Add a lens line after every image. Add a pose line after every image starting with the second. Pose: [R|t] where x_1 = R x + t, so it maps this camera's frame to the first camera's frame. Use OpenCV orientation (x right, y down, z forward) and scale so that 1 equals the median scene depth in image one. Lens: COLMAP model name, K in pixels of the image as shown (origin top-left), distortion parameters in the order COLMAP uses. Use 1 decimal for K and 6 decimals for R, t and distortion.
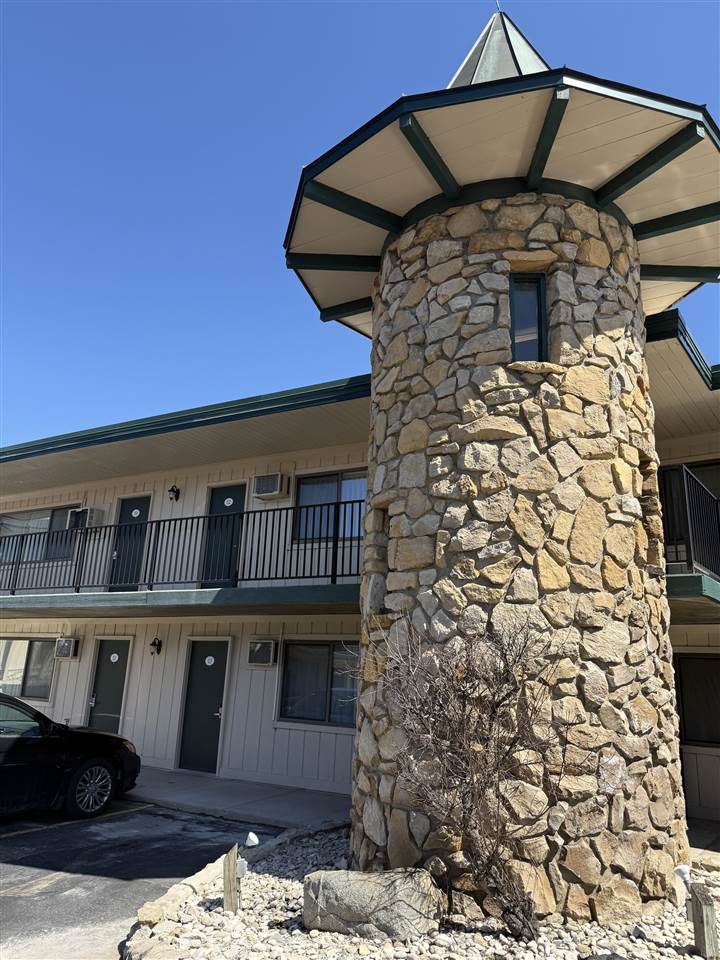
lens RADIAL K [[681.7, 0, 360.0], [0, 681.7, 480.0], [0, 0, 1]] dist [0.101752, -0.125660]
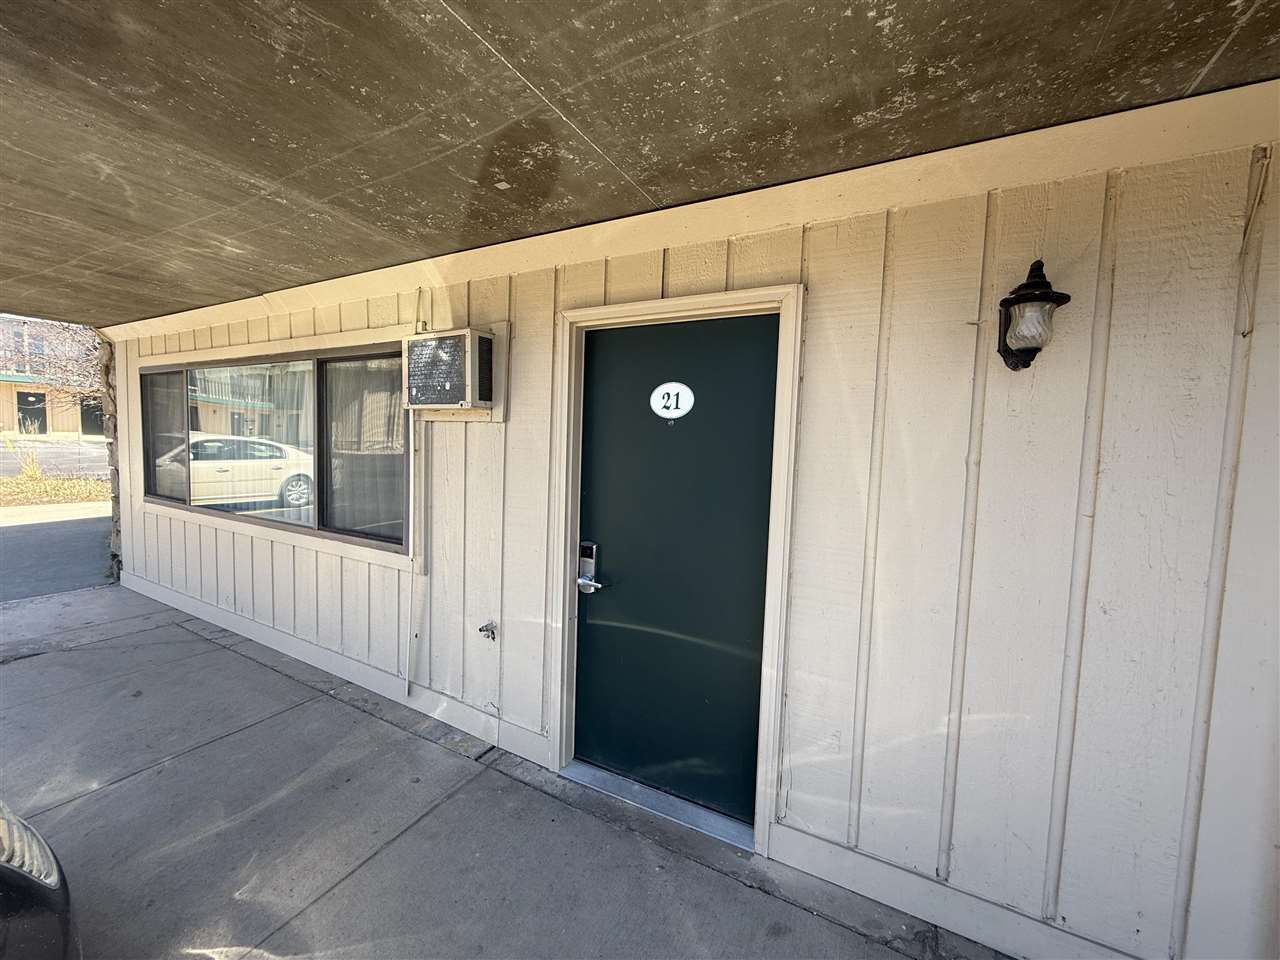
lens RADIAL K [[522.5, 0, 640.0], [0, 522.5, 480.0], [0, 0, 1]] dist [-0.002771, -0.000045]
pose [[0.999726, -0.007960, 0.021991, -0.359054], [0.000226, 0.943537, 0.331268, 0.218484], [-0.023386, -0.331172, 0.943280, 0.808888]]
